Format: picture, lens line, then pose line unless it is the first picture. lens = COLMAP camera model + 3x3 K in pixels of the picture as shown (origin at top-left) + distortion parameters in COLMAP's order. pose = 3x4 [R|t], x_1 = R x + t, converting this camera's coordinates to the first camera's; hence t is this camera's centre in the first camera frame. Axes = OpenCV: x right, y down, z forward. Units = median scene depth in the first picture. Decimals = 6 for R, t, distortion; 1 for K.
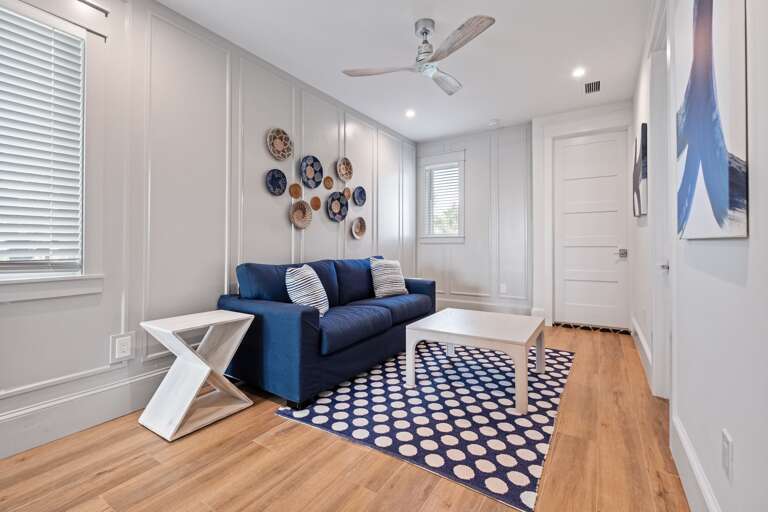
lens RADIAL K [[337.6, 0, 369.5], [0, 337.6, 243.9], [0, 0, 1]] dist [0.009096, -0.001950]
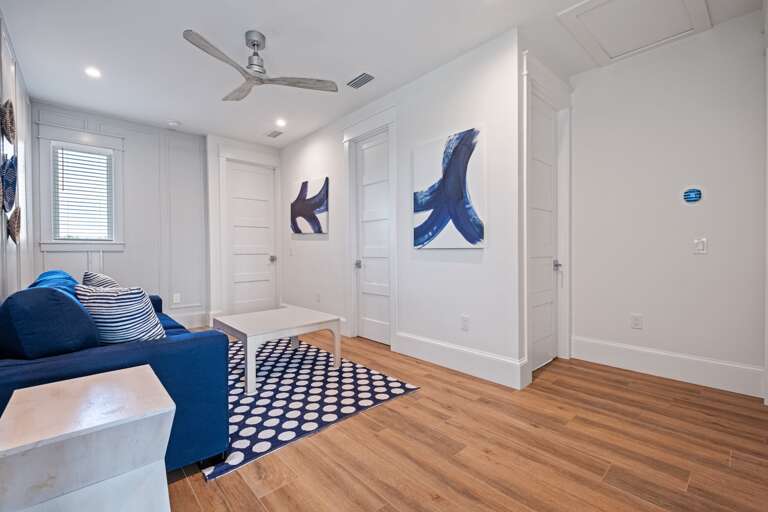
lens RADIAL K [[337.6, 0, 381.3], [0, 337.6, 256.2], [0, 0, 1]] dist [0.009096, -0.001950]
pose [[0.241967, -0.011403, 0.970217, -0.608858], [0.005424, 0.999931, 0.010399, 0.007141], [-0.970269, 0.002746, 0.242013, 0.313937]]
